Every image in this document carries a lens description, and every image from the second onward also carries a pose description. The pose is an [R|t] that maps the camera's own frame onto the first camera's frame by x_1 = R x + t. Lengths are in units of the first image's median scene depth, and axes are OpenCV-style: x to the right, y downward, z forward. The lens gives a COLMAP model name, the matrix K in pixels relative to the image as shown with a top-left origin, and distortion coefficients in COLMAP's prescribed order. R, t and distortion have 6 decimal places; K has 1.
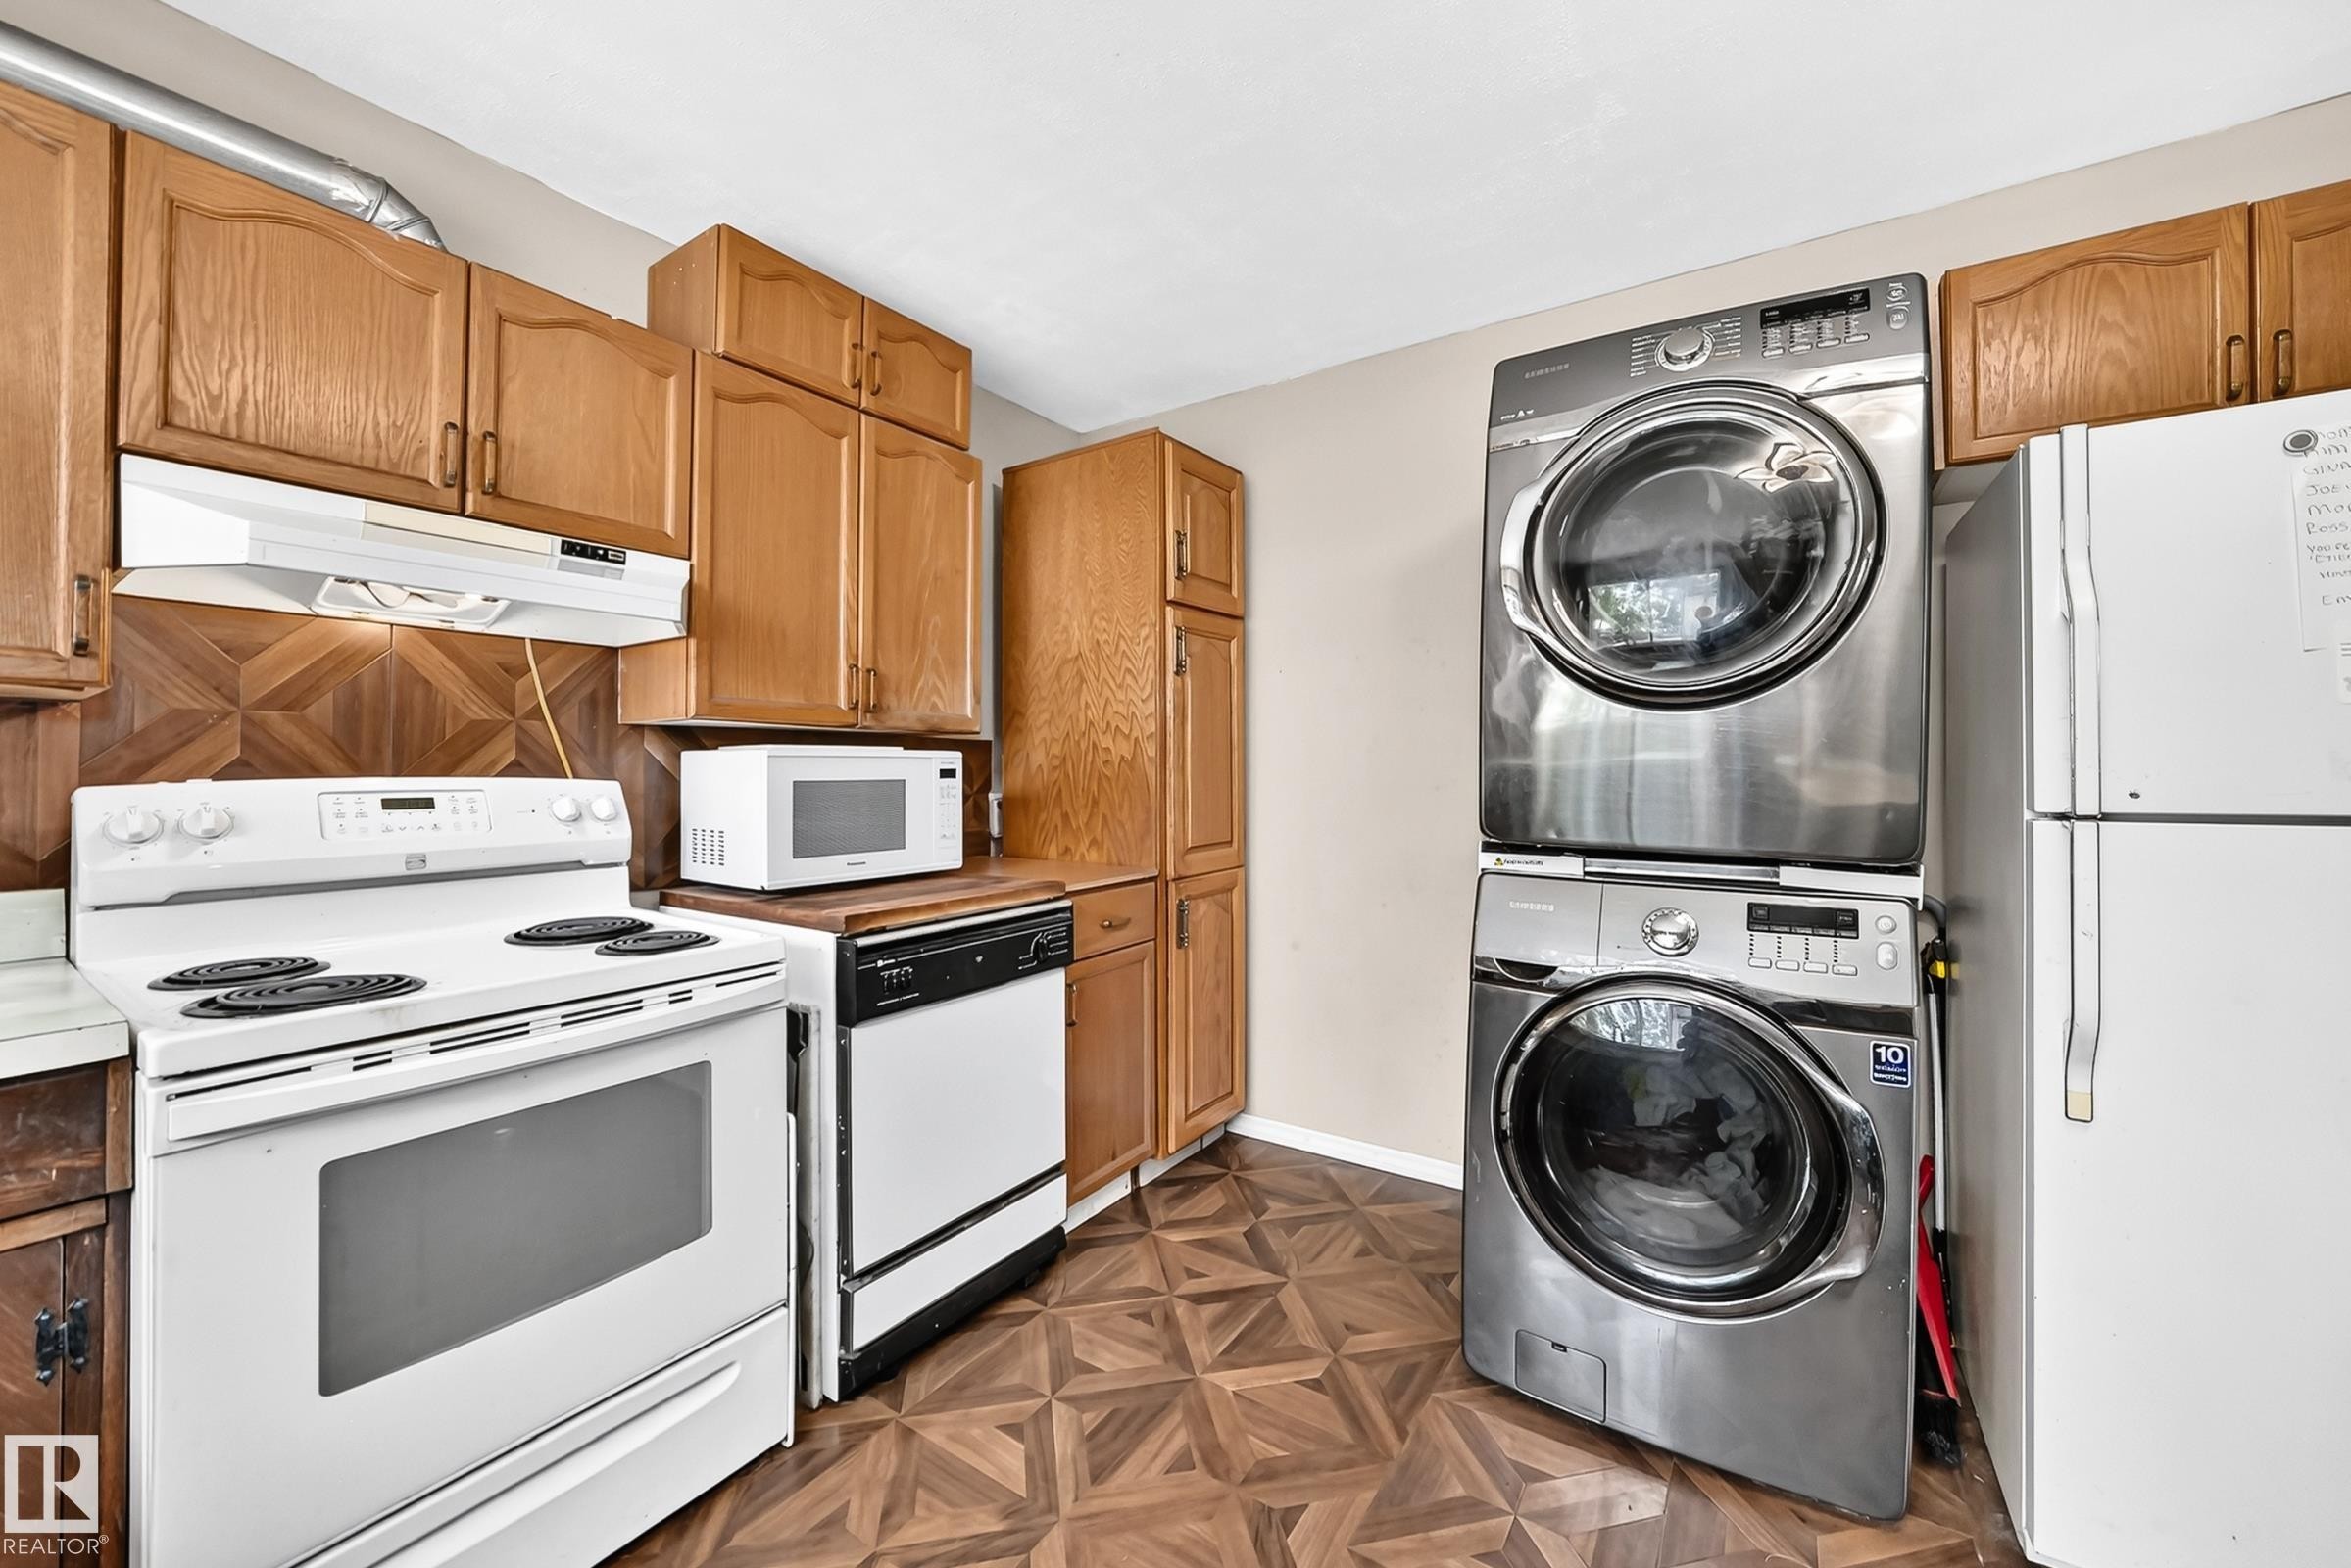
lens RADIAL K [[899.3, 0, 1162.3], [0, 899.3, 768.2], [0, 0, 1]] dist [-0.023907, 0.005096]
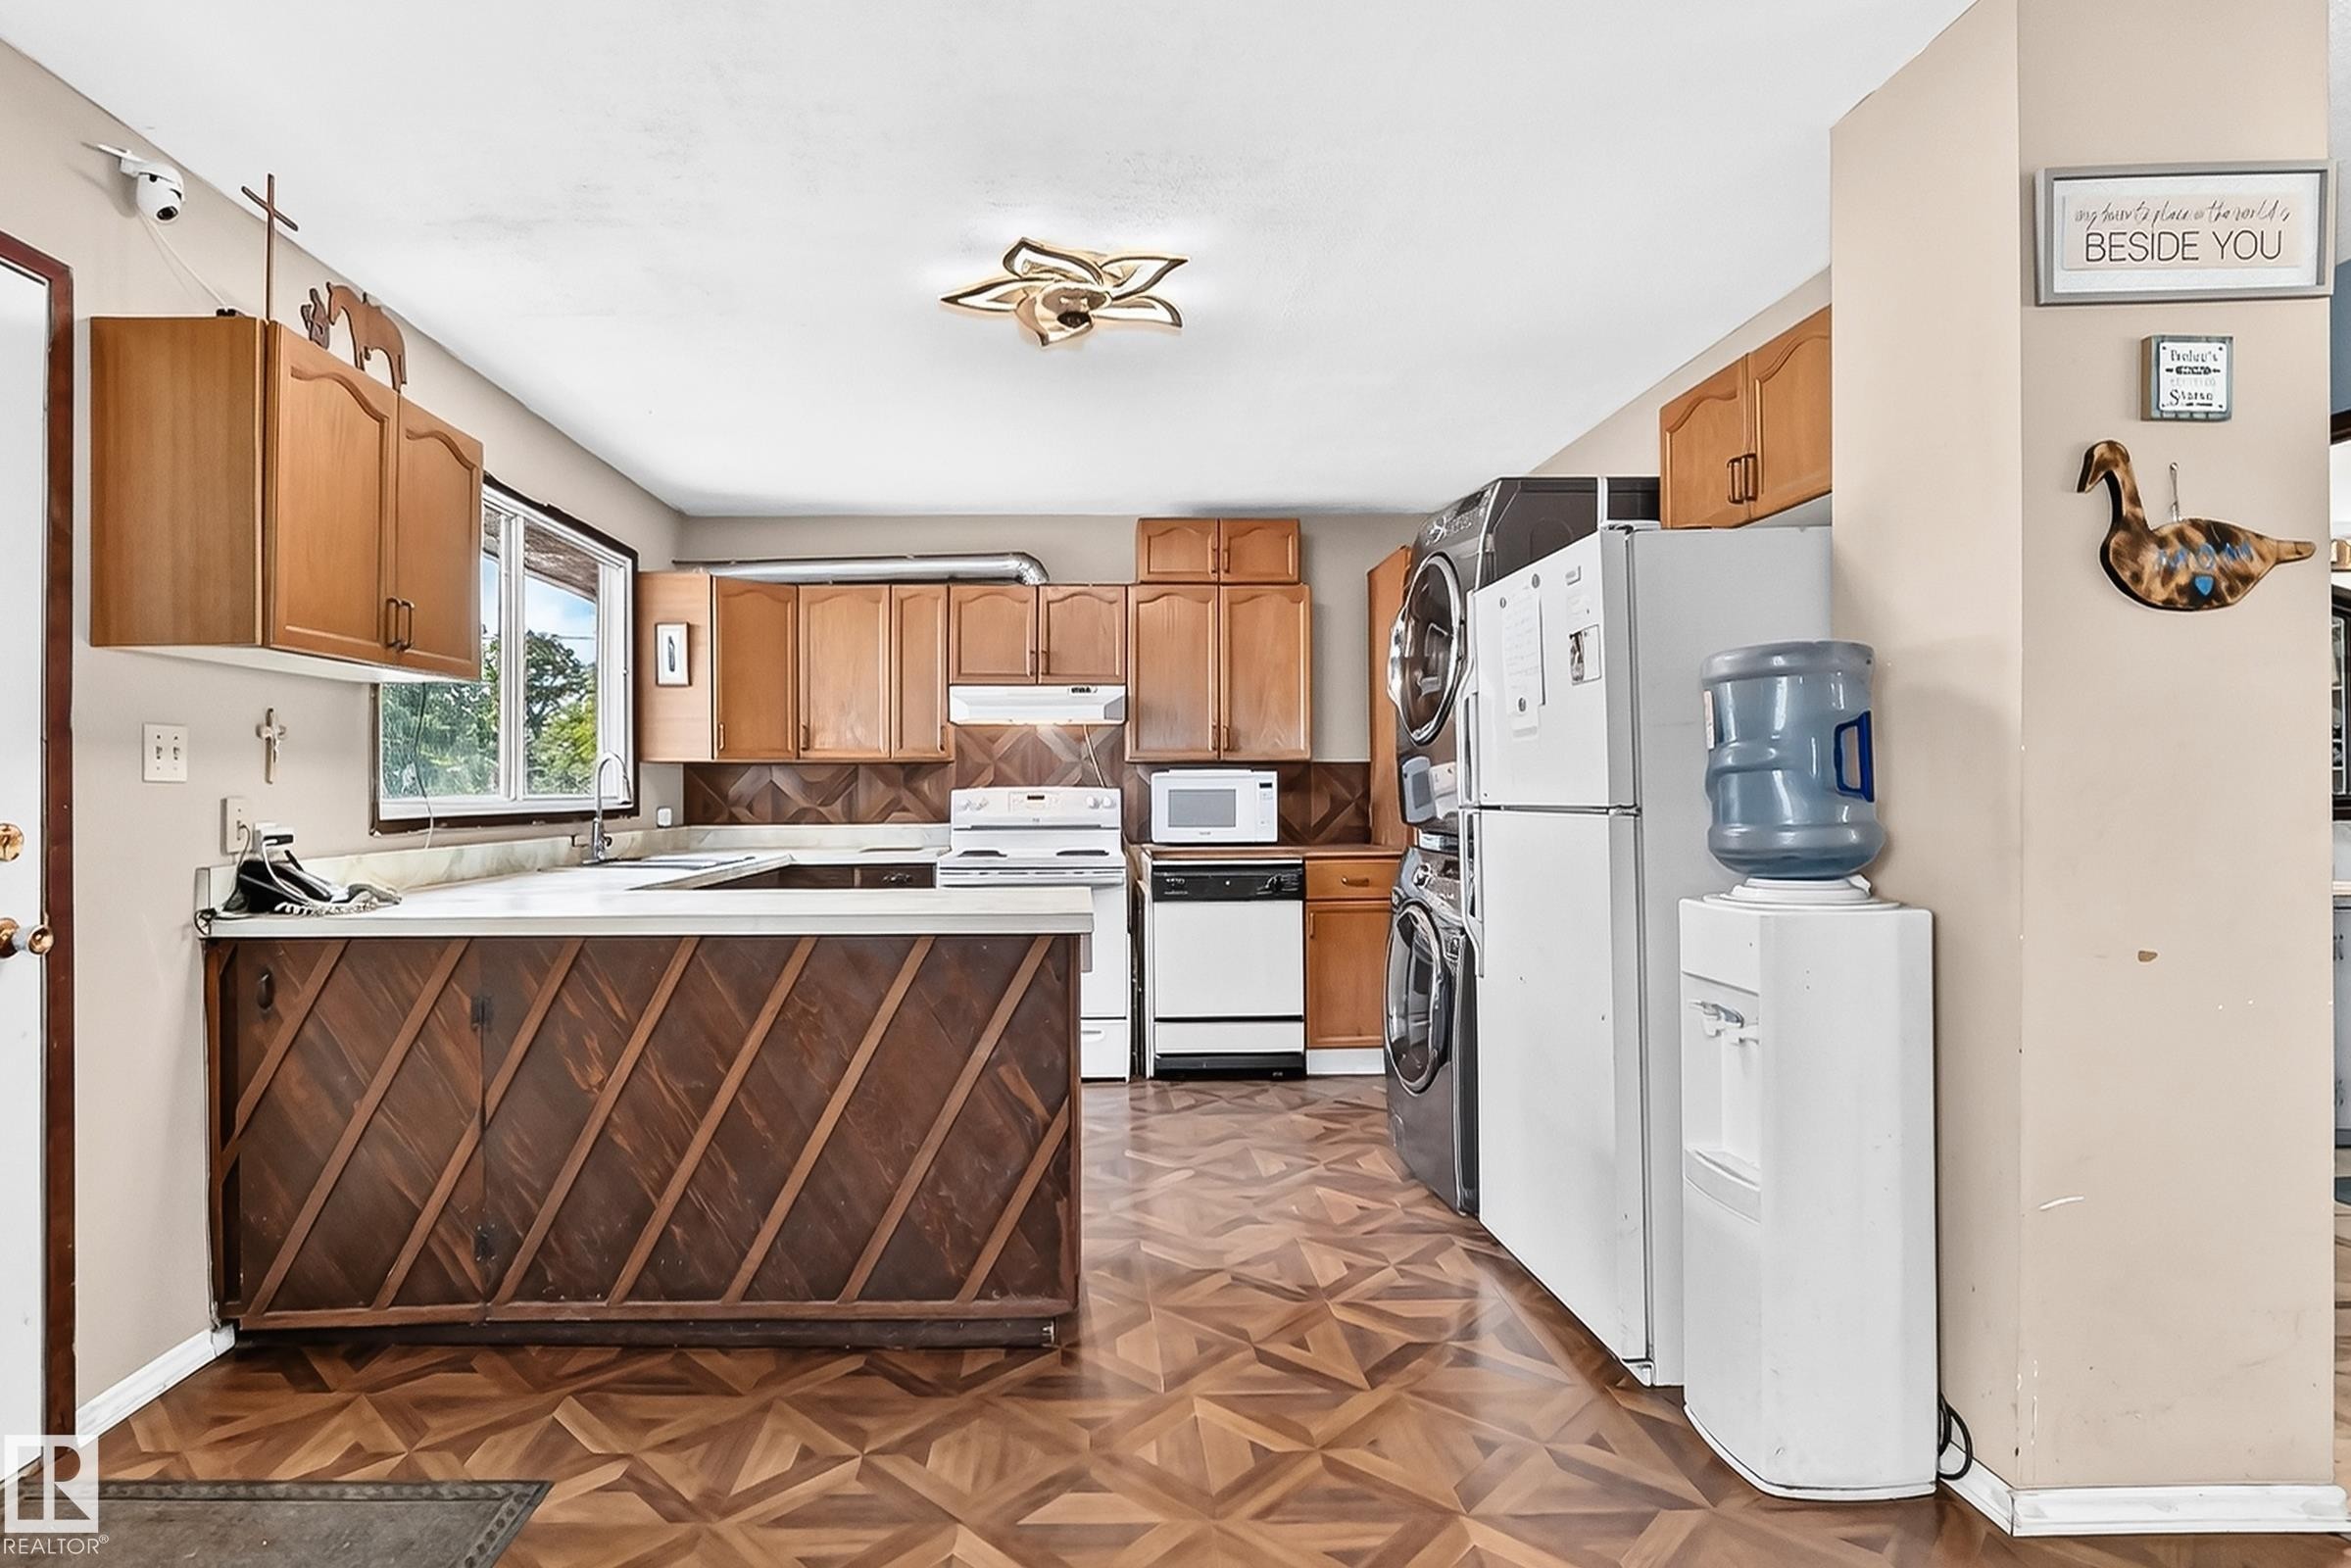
lens RADIAL K [[1211.4, 0, 1095.0], [0, 1211.4, 798.4], [0, 0, 1]] dist [-0.026334, 0.001044]
pose [[0.576978, 0.007451, -0.816726, 1.891058], [0.003783, 0.999923, 0.011795, 0.002434], [0.816751, -0.009895, 0.576906, -0.772576]]
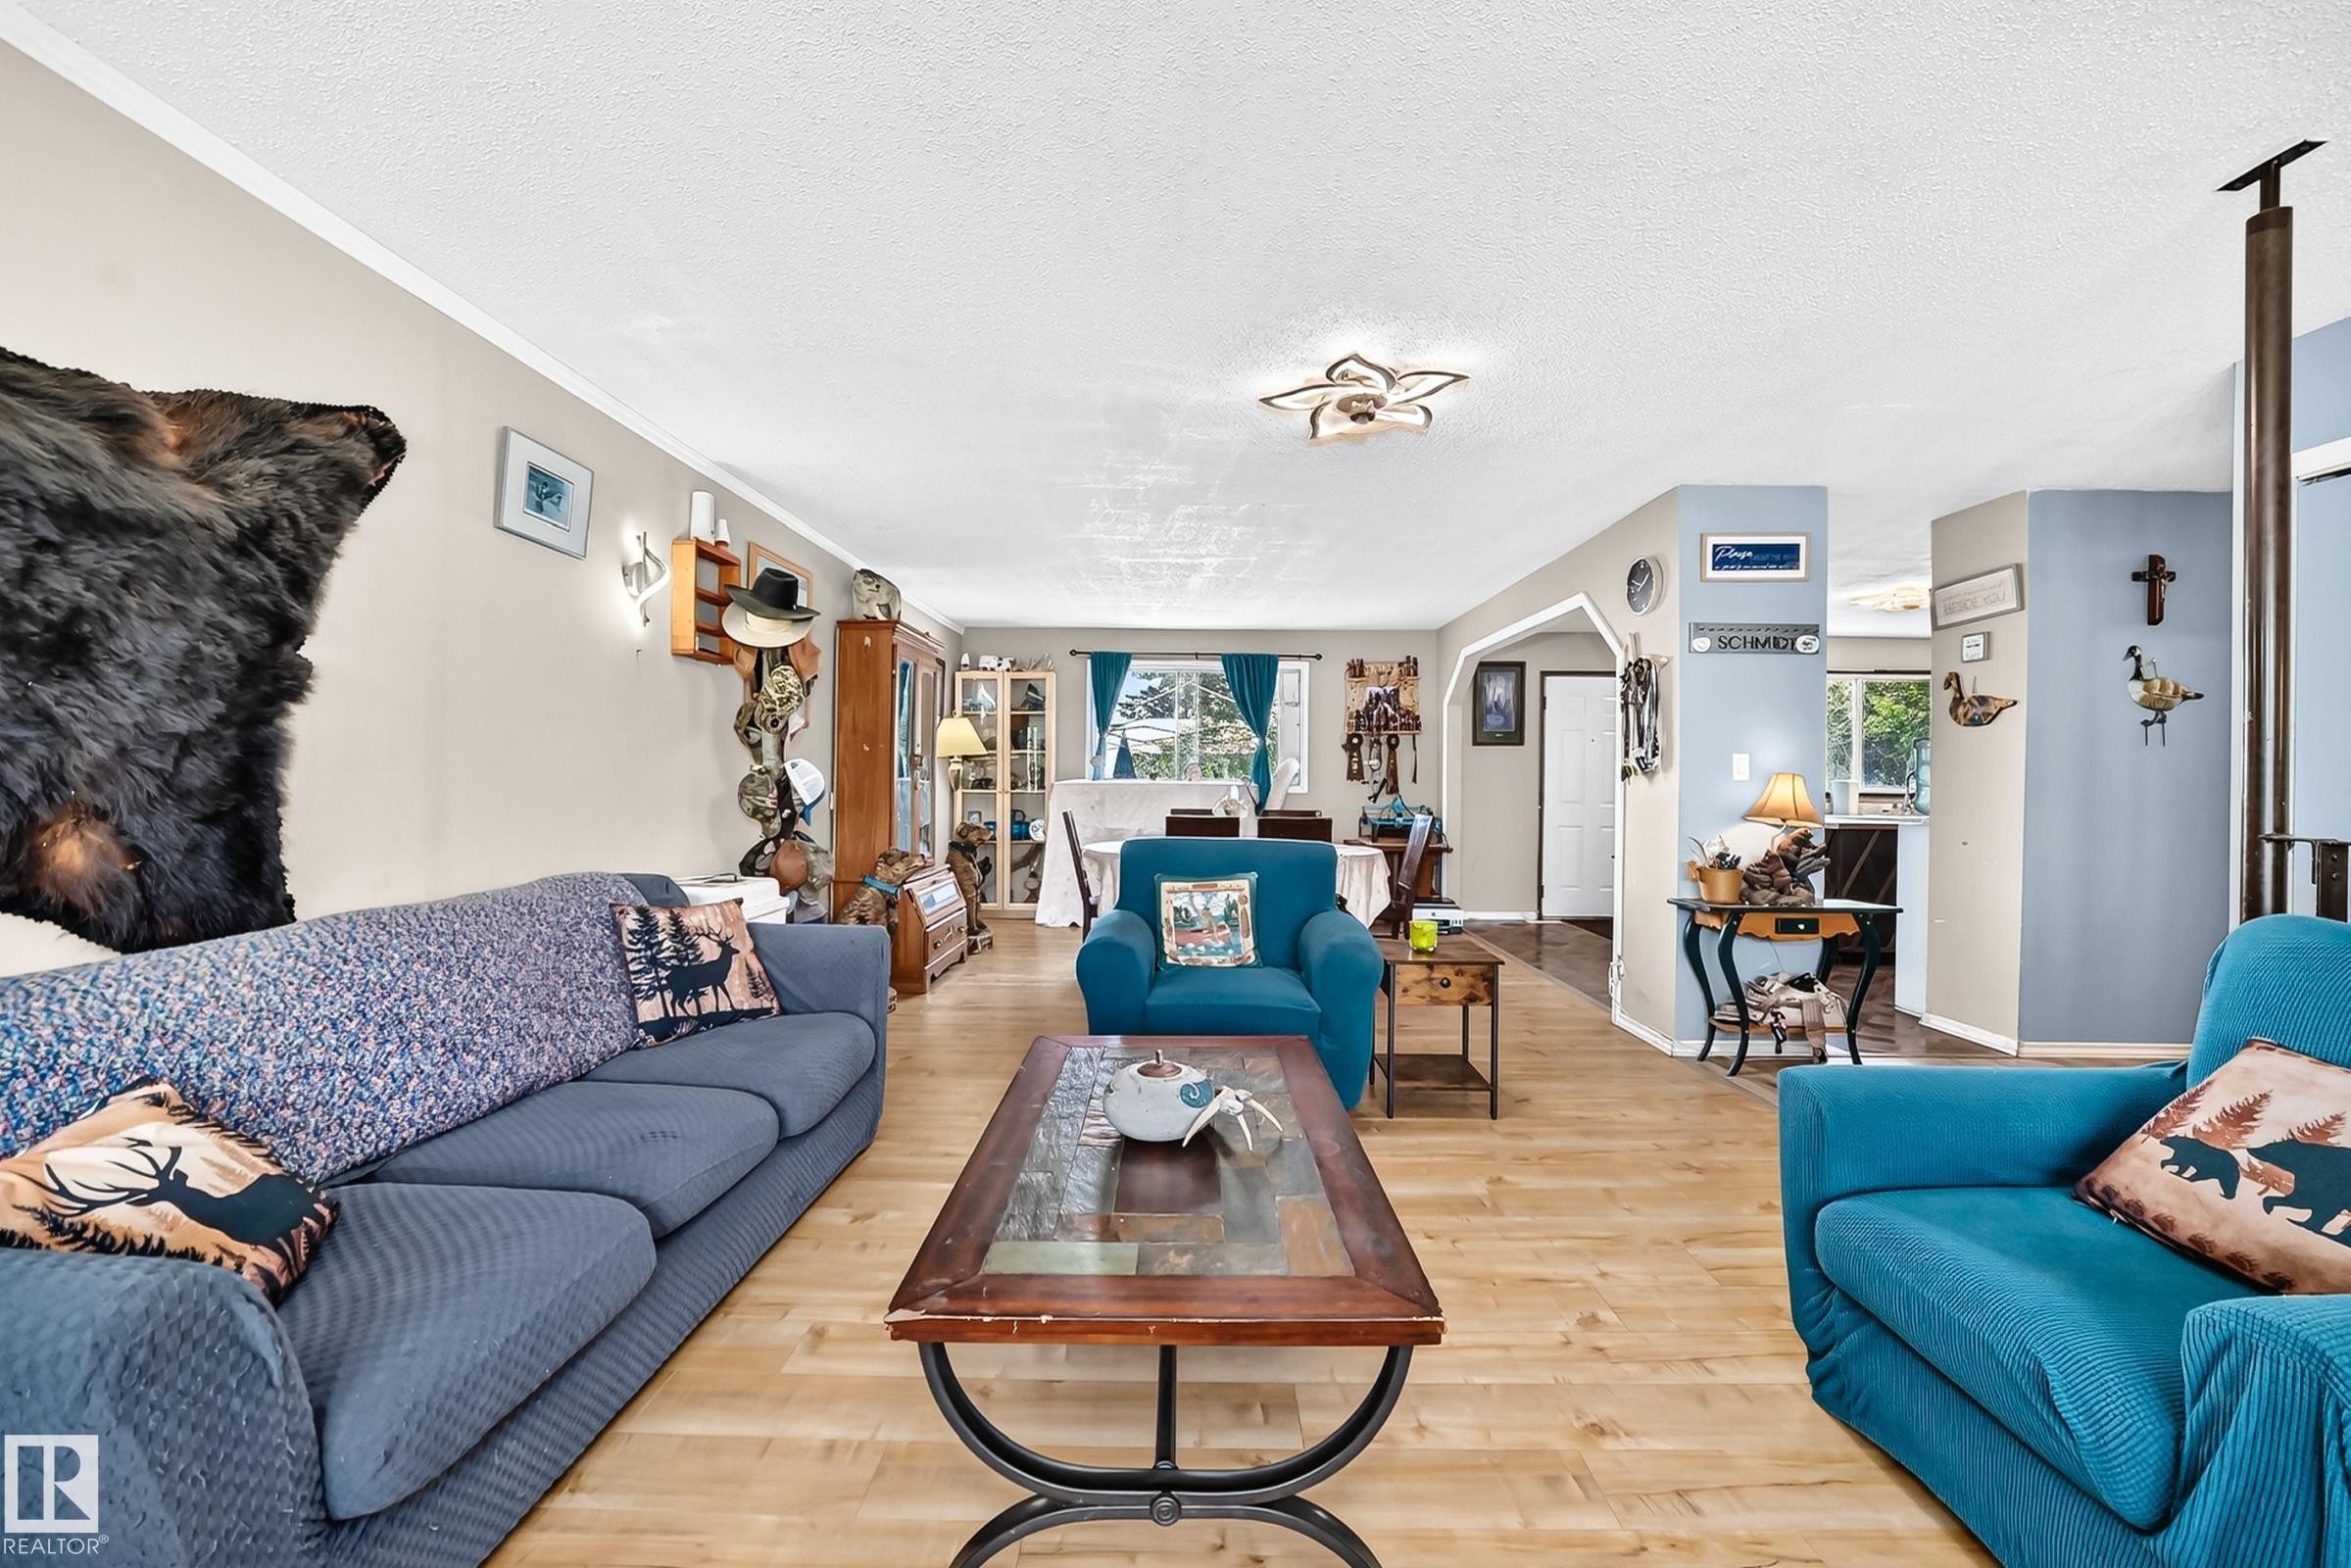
lens RADIAL K [[892.4, 0, 1176.8], [0, 892.4, 774.9], [0, 0, 1]] dist [-0.021705, 0.005048]
pose [[-0.827822, -0.008264, -0.560929, 4.612580], [-0.008572, 0.999961, -0.002081, 0.001636], [0.560925, 0.003086, -0.827861, 1.372948]]
